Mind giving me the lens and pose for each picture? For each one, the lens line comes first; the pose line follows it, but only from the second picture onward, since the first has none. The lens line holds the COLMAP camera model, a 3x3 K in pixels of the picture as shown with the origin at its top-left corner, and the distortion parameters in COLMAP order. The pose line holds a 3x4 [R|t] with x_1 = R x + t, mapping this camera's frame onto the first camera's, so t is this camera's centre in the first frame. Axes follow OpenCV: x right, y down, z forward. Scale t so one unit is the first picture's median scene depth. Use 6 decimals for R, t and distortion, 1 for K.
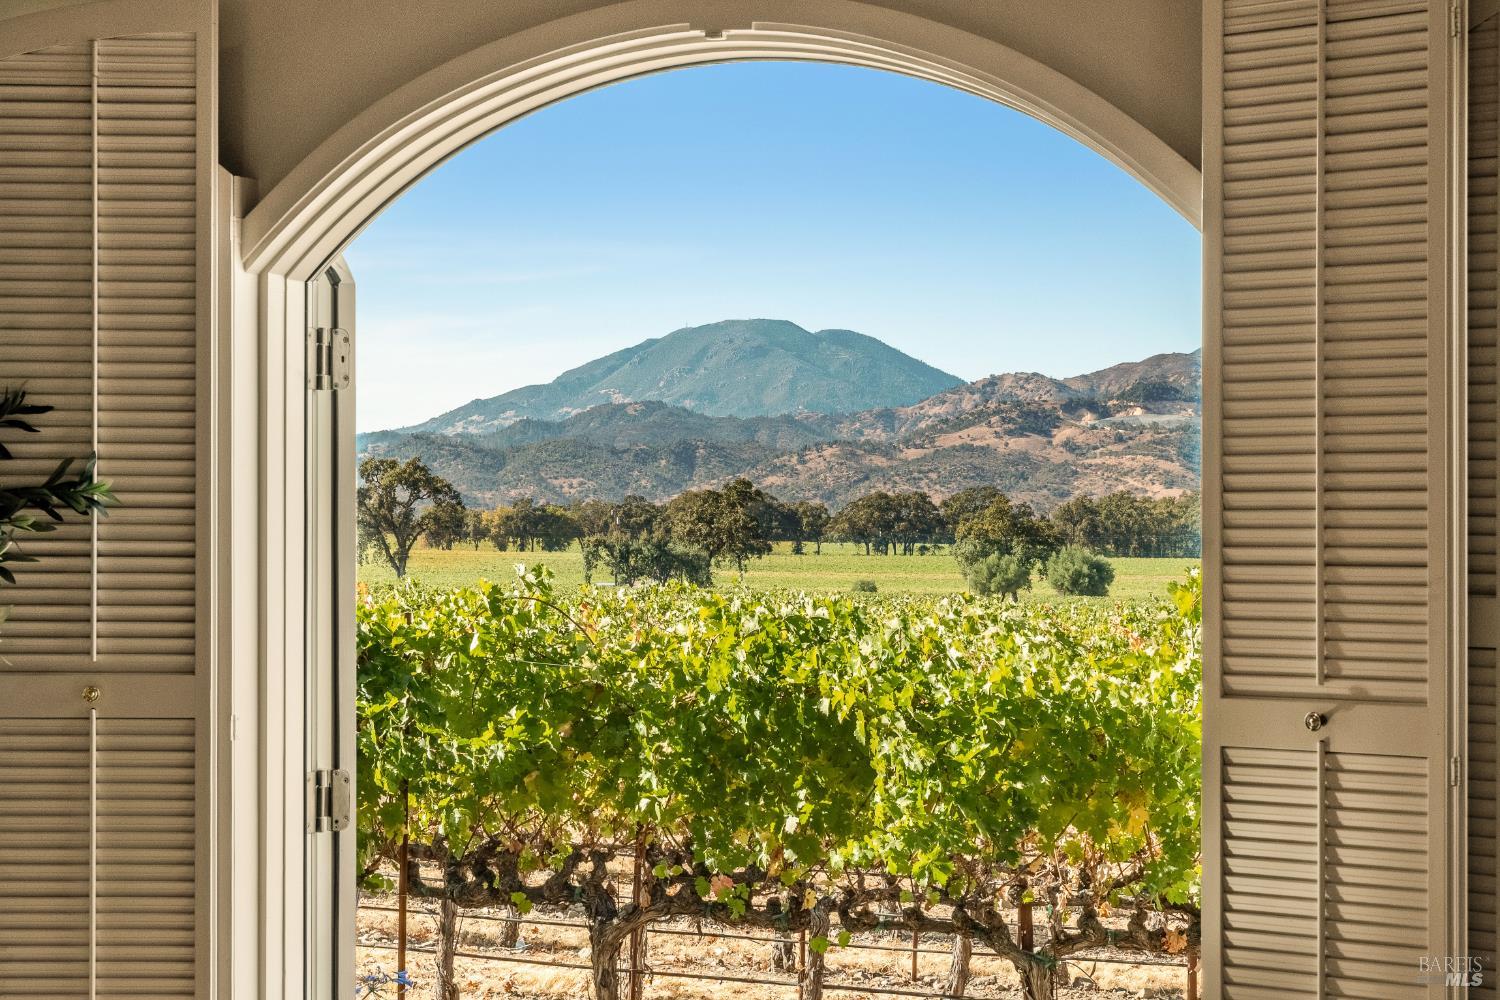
lens RADIAL K [[3110.5, 0, 749.2], [0, 3110.5, 503.0], [0, 0, 1]] dist [0.036588, 0.000000]
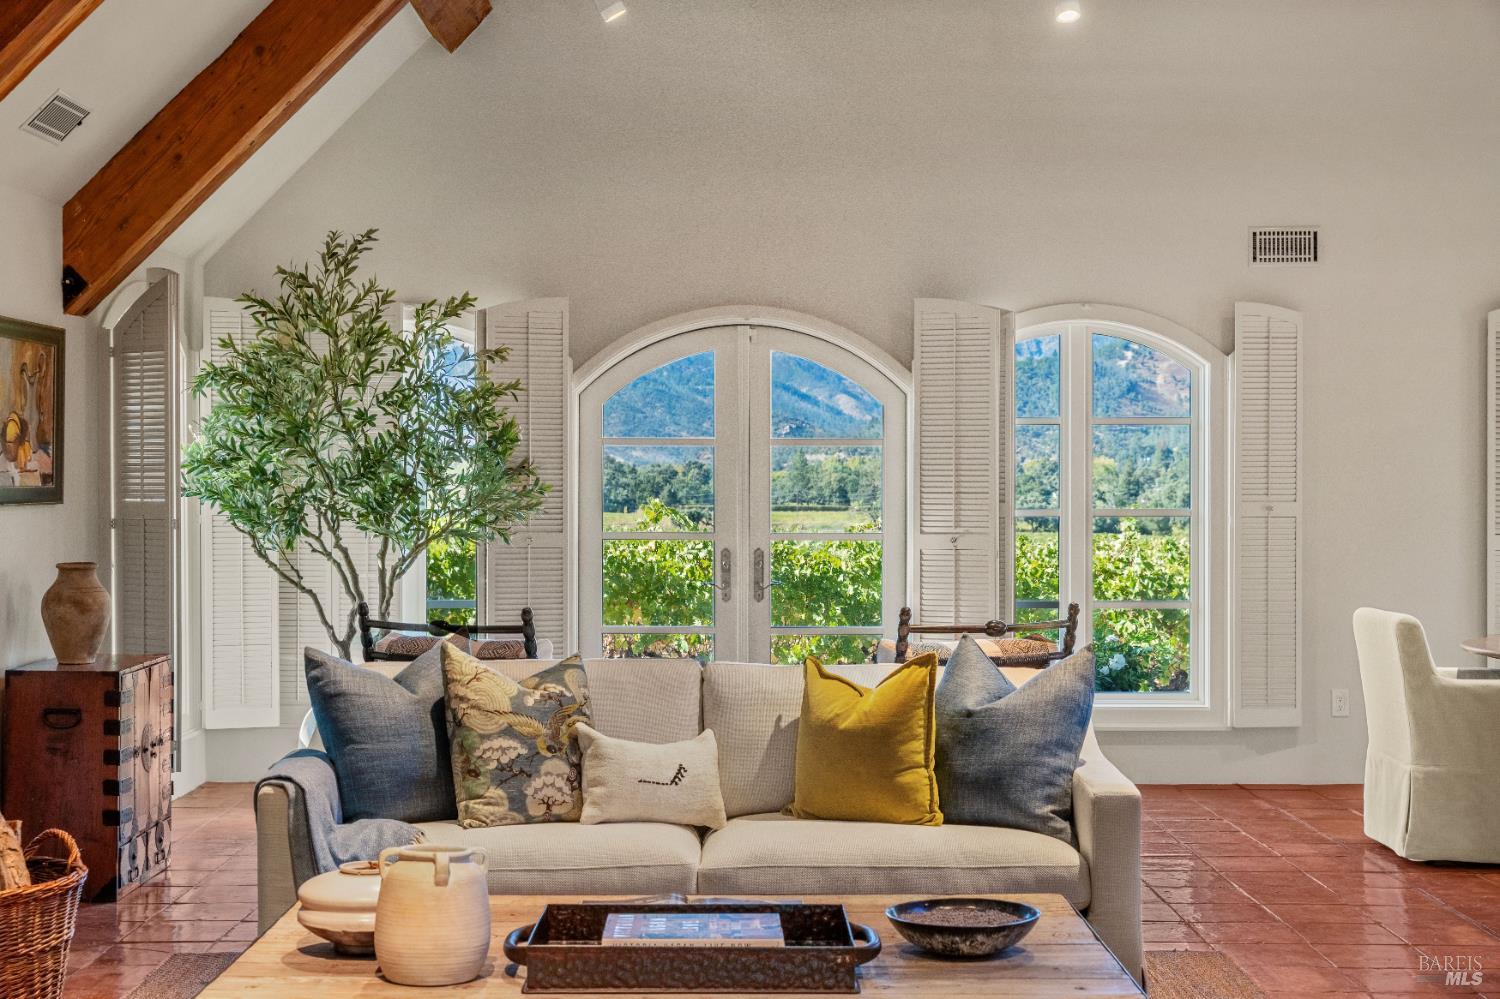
lens RADIAL K [[2109.6, 0, 710.2], [0, 2109.6, 498.1], [0, 0, 1]] dist [0.045936, 0.000000]
pose [[0.945452, -0.003114, 0.325748, -0.310642], [-0.002864, 0.999836, 0.017872, -0.005526], [-0.325750, -0.017830, 0.945288, -0.405388]]
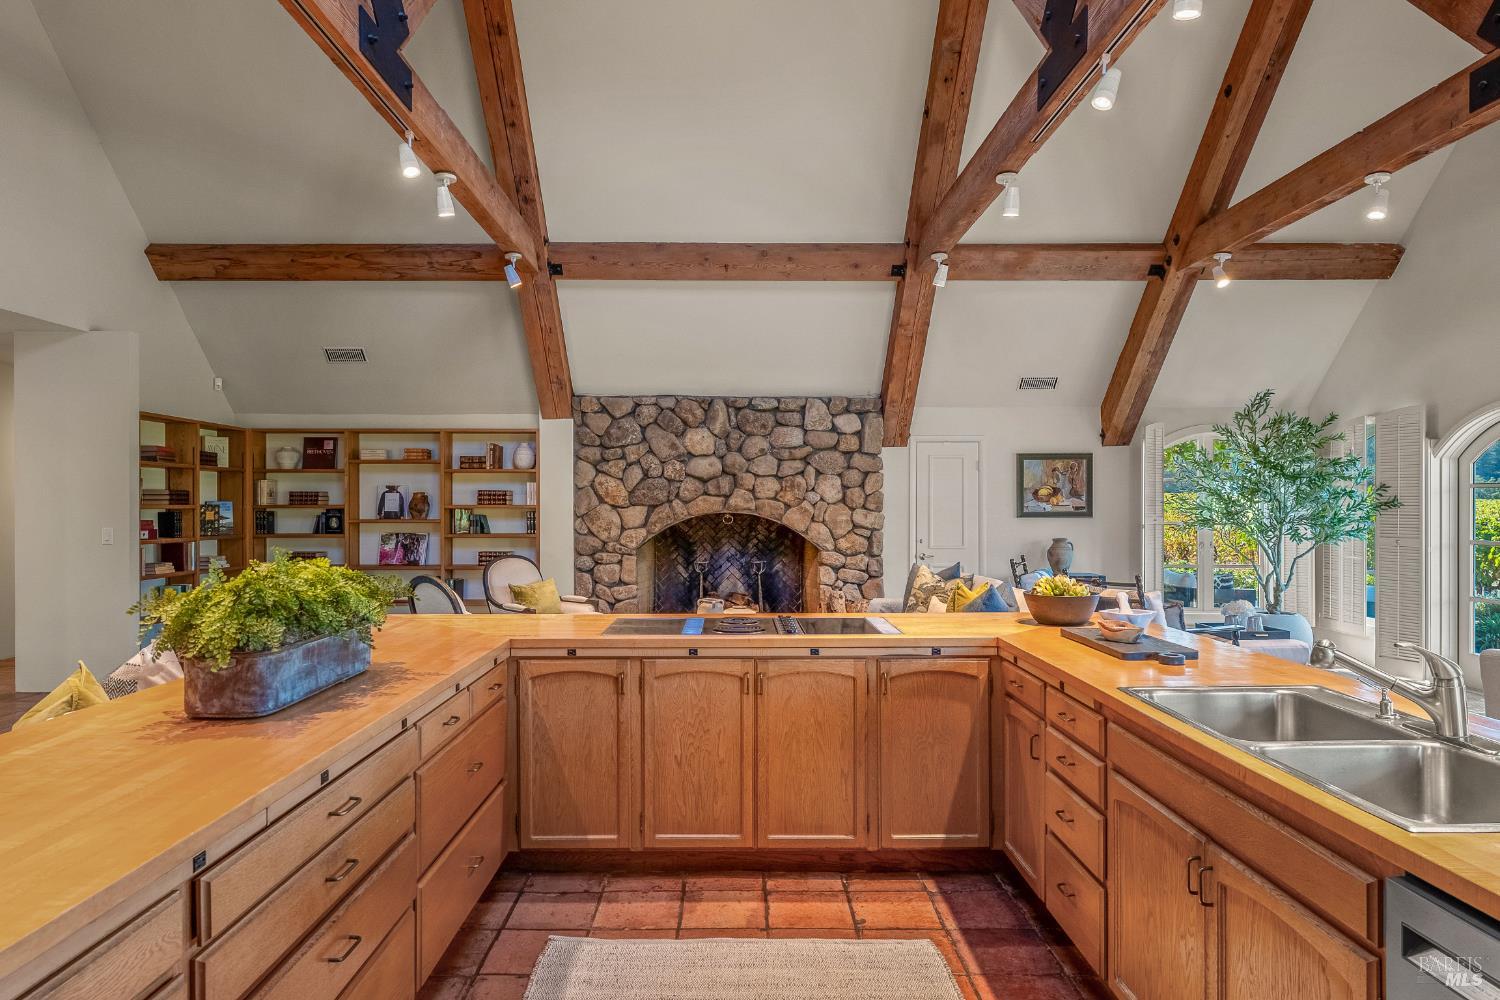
lens RADIAL K [[901.2, 0, 739.9], [0, 901.2, 504.4], [0, 0, 1]] dist [-0.002521, -0.001602]
pose [[0.337328, -0.000795, -0.941387, 0.370426], [0.011682, 0.999926, 0.003342, -0.008536], [0.941315, -0.012125, 0.337312, -0.240499]]
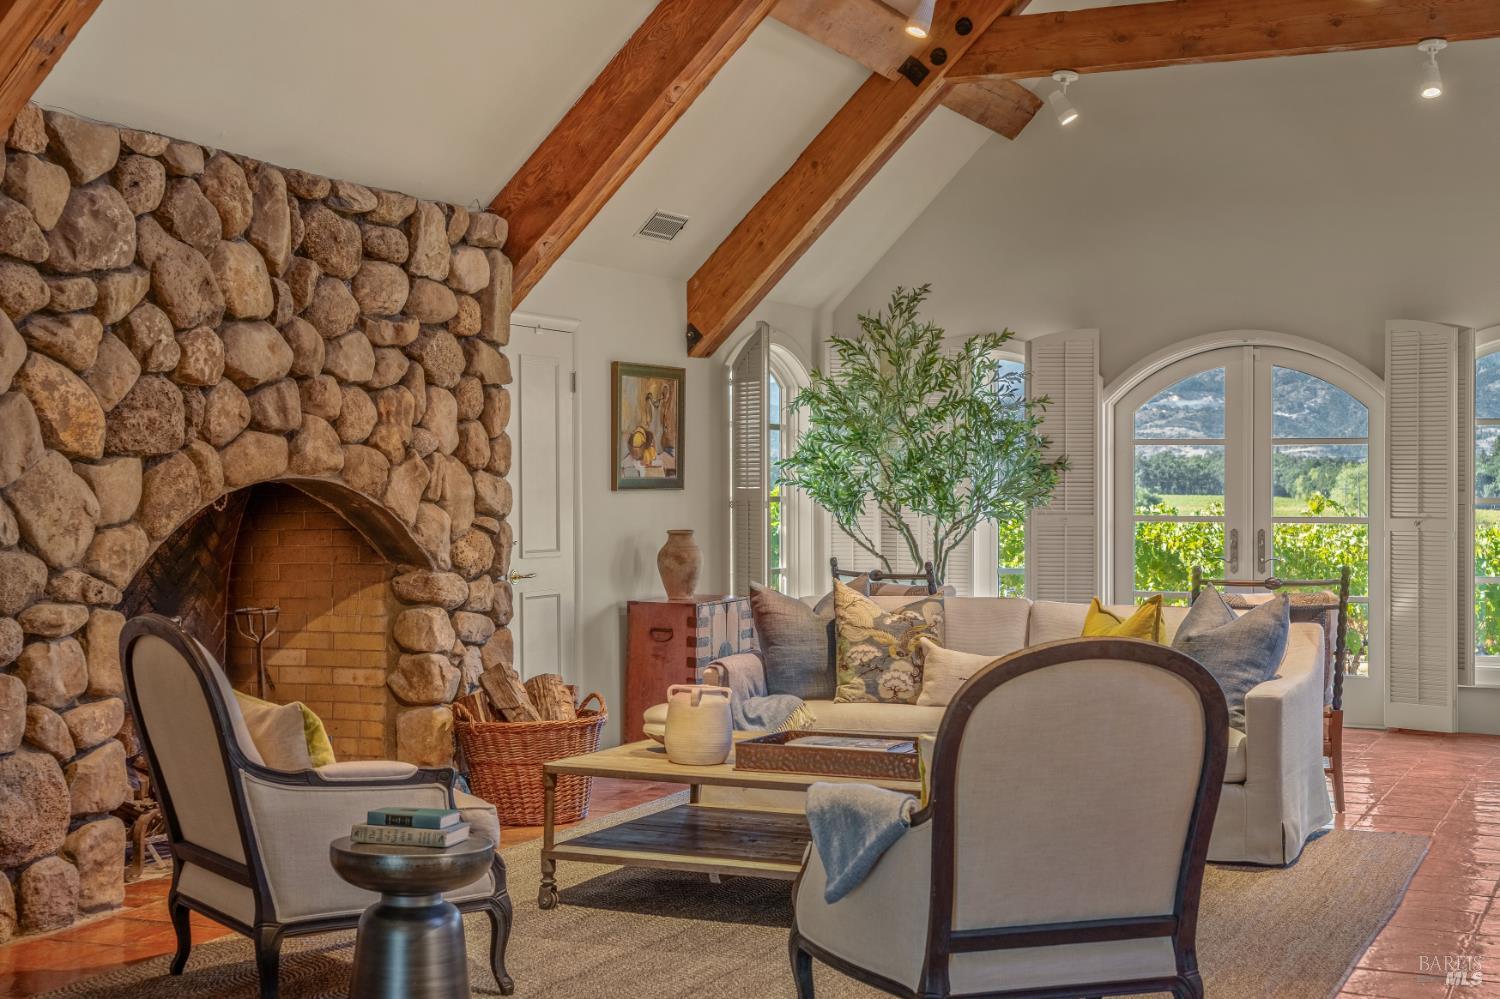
lens RADIAL K [[2038.0, 0, 752.6], [0, 2038.0, 491.1], [0, 0, 1]] dist [0.036727, 0.000000]
pose [[0.996844, -0.000663, -0.079385, -0.174567], [0.001893, 0.999879, 0.015420, -0.004655], [0.079366, -0.015522, 0.996725, -0.637082]]
